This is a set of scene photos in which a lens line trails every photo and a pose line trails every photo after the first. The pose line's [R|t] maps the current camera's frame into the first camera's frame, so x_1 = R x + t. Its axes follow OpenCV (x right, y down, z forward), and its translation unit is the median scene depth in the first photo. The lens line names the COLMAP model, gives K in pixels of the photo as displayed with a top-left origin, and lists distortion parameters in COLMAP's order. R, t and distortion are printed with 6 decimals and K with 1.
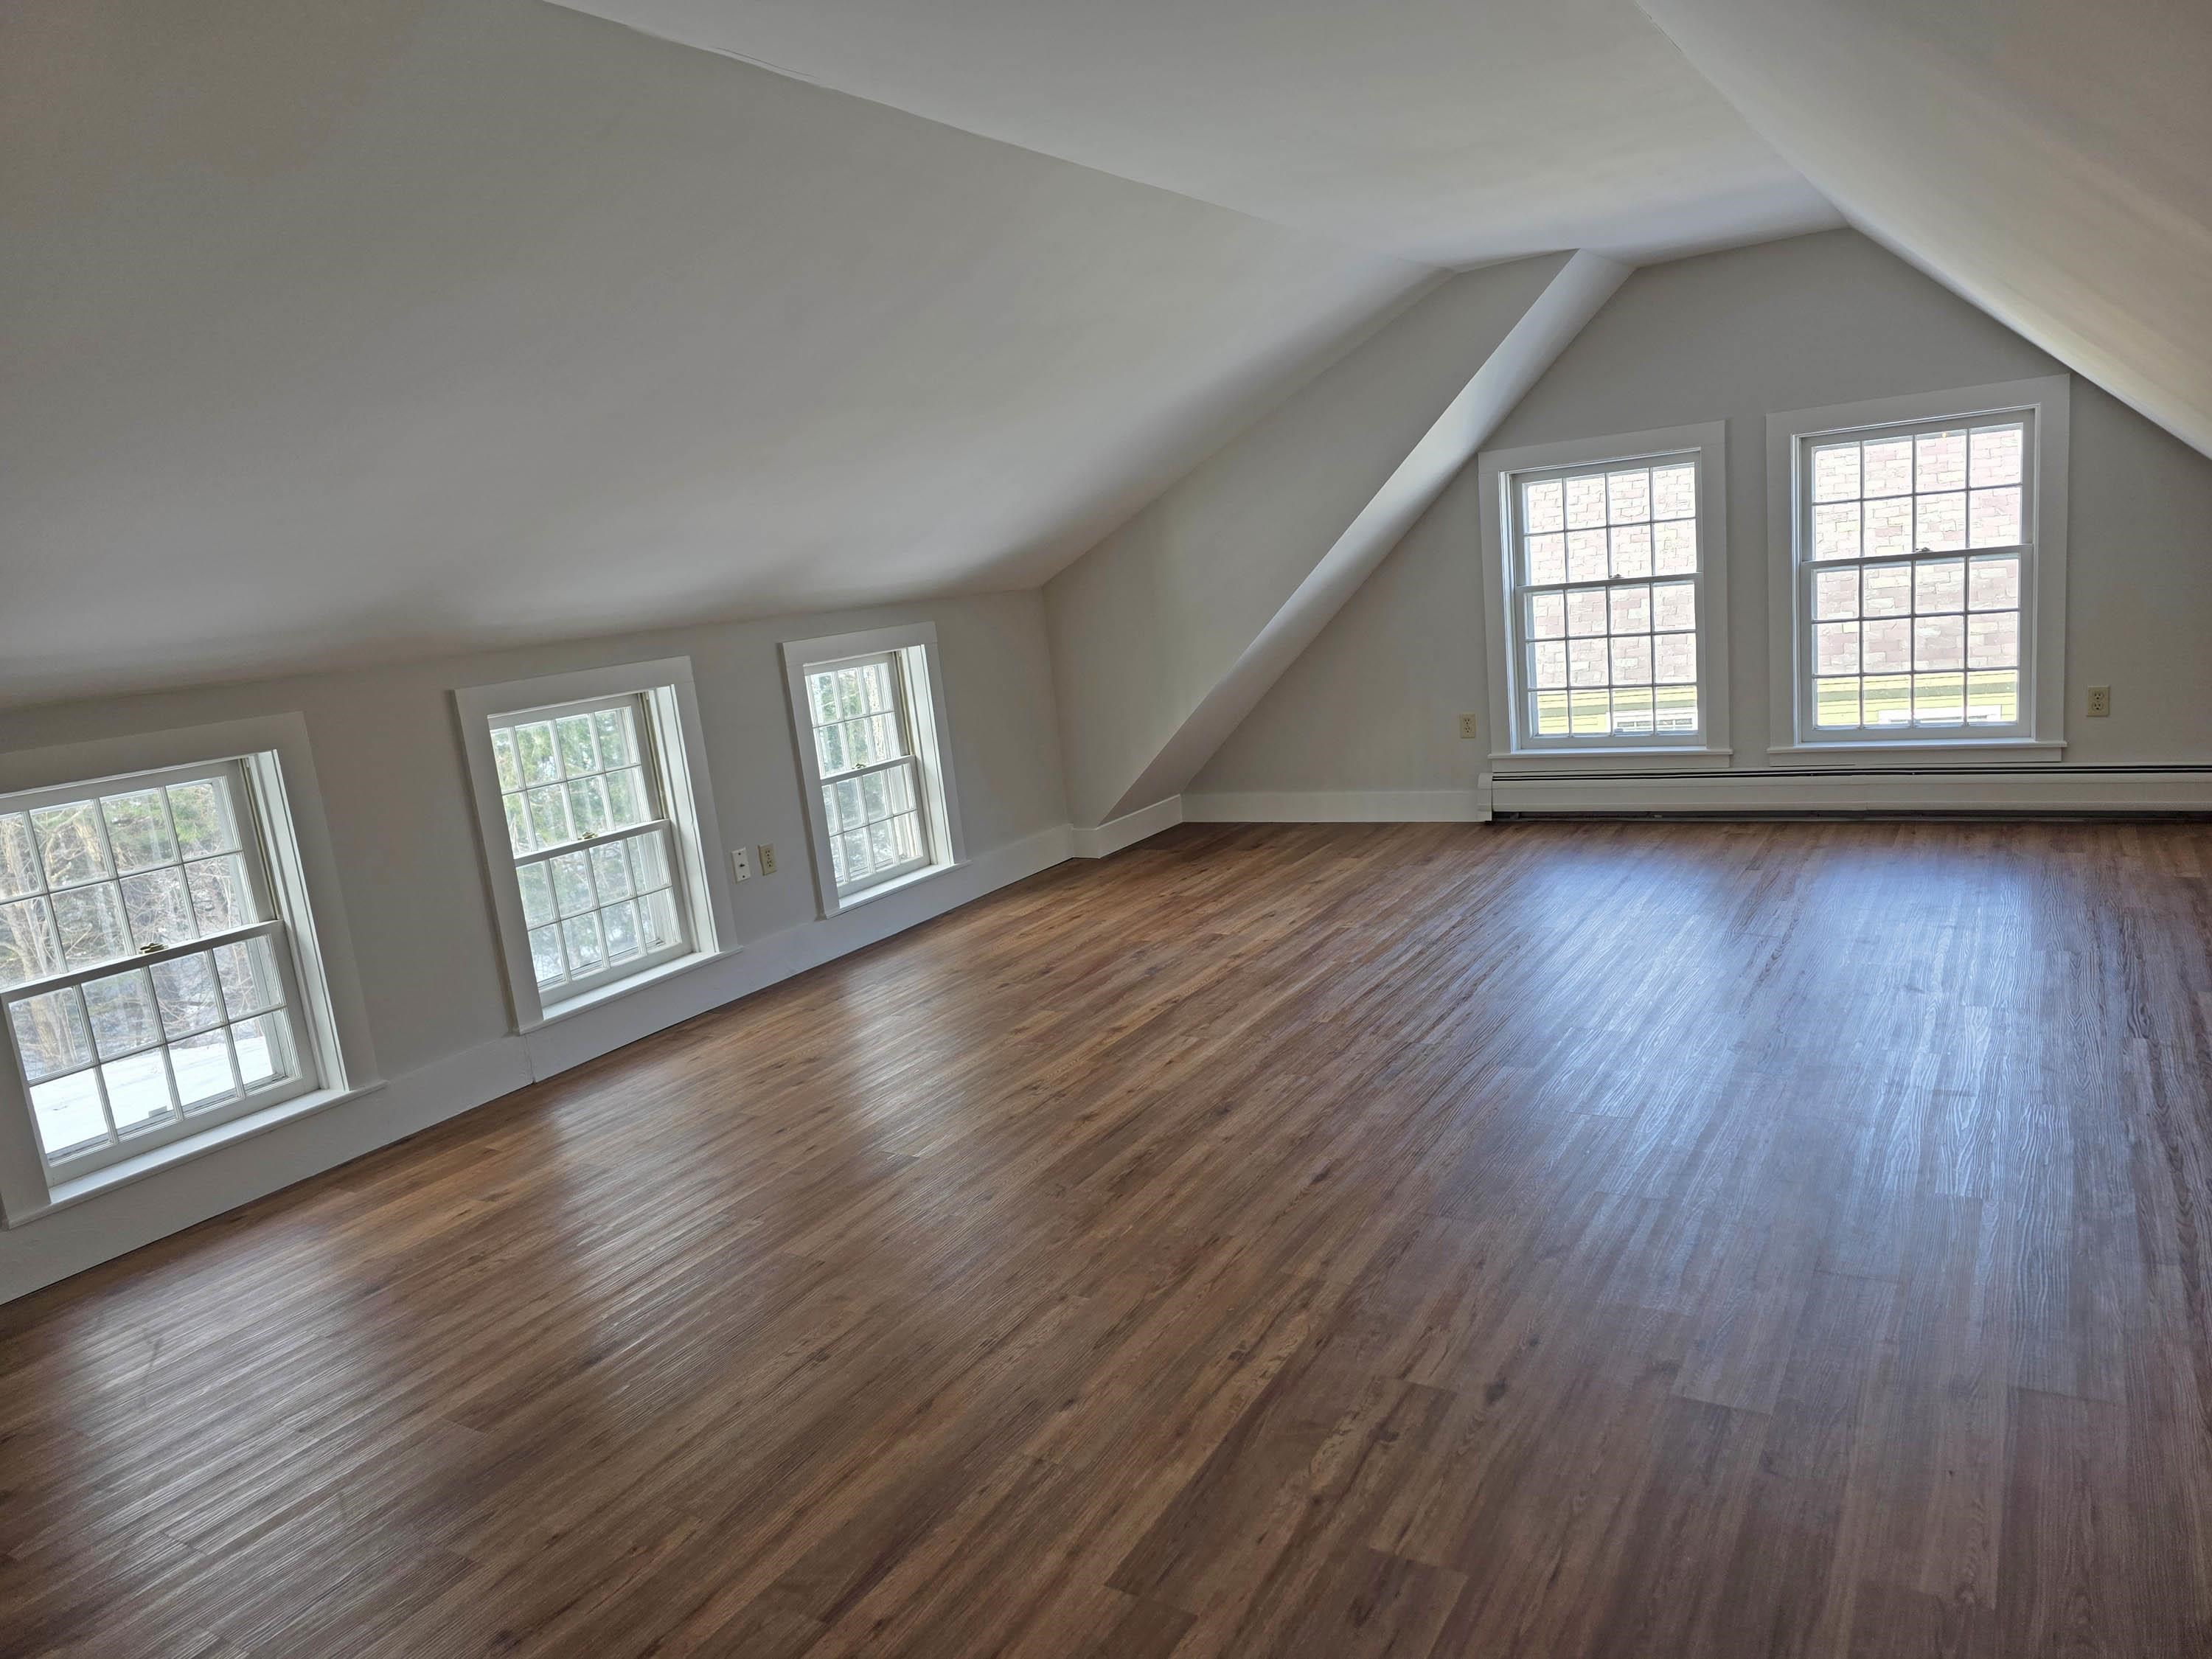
lens RADIAL K [[1483.4, 0, 1106.0], [0, 1483.4, 829.5], [0, 0, 1]] dist [0.085416, -0.082570]
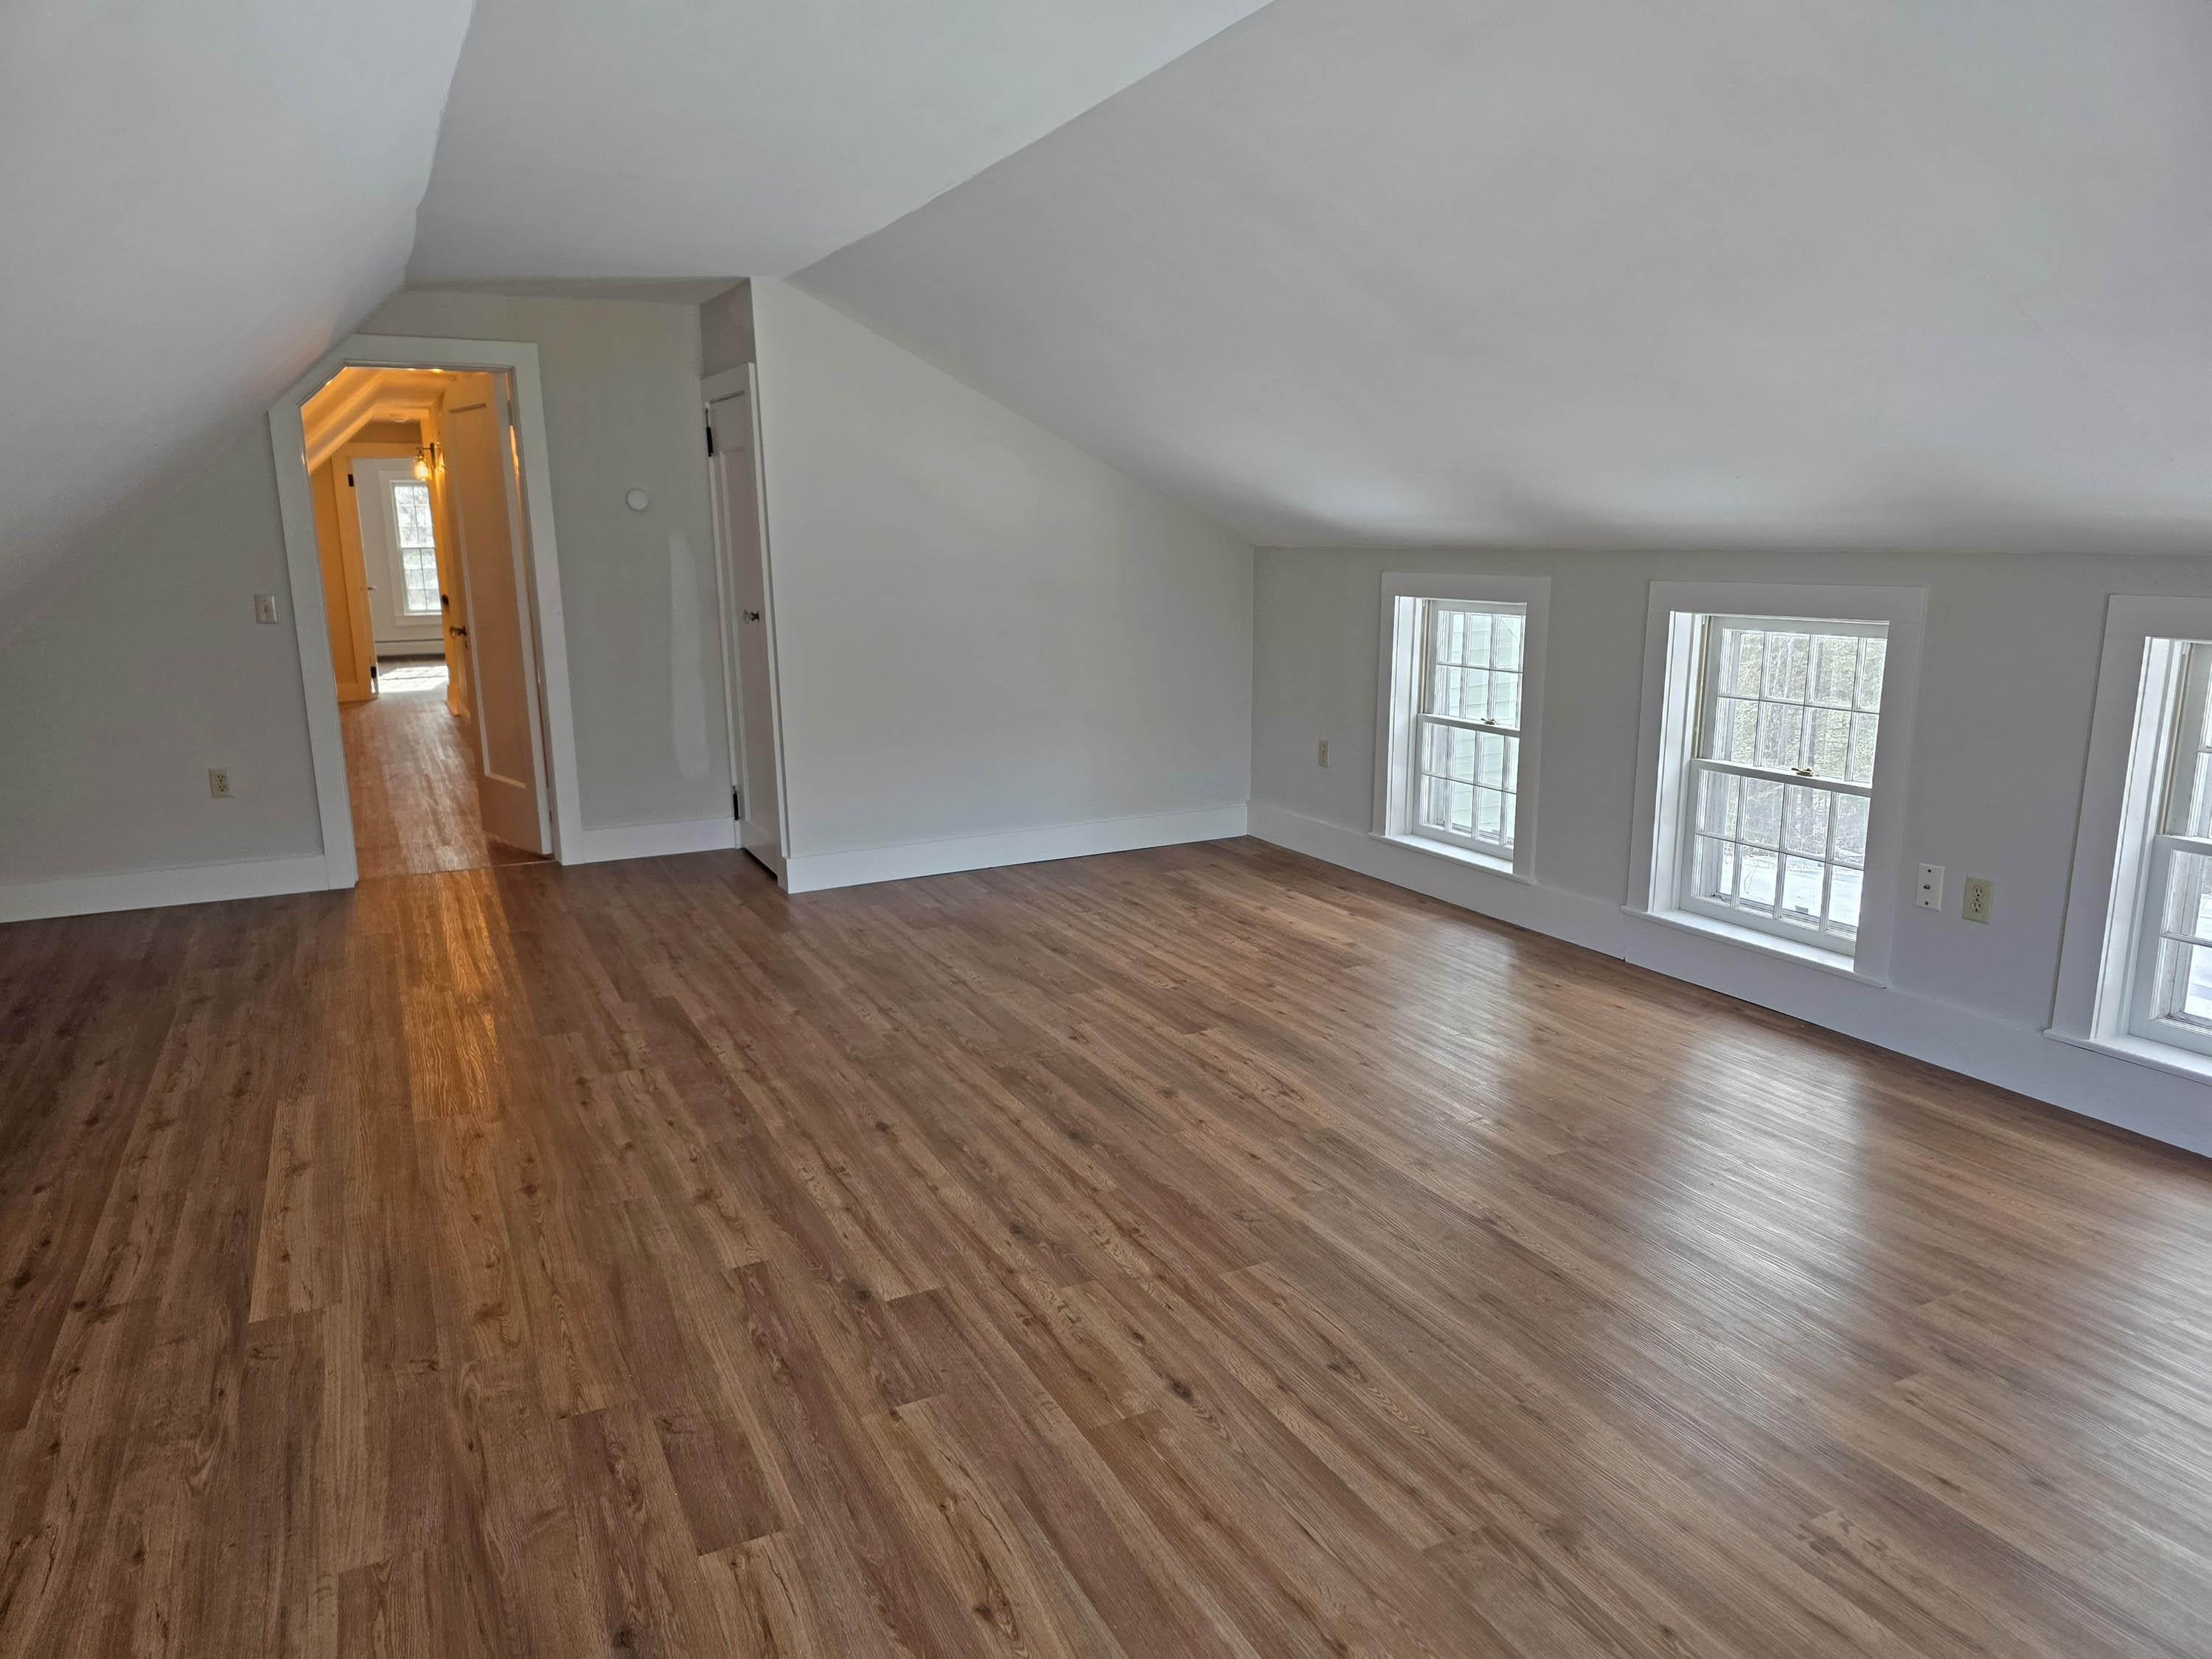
lens RADIAL K [[1483.4, 0, 1106.0], [0, 1483.4, 829.5], [0, 0, 1]] dist [0.085416, -0.082570]
pose [[-0.536872, 0.263709, -0.801390, 0.770889], [-0.087367, 0.927408, 0.363706, -0.328950], [0.839128, 0.265279, -0.474860, 1.429873]]
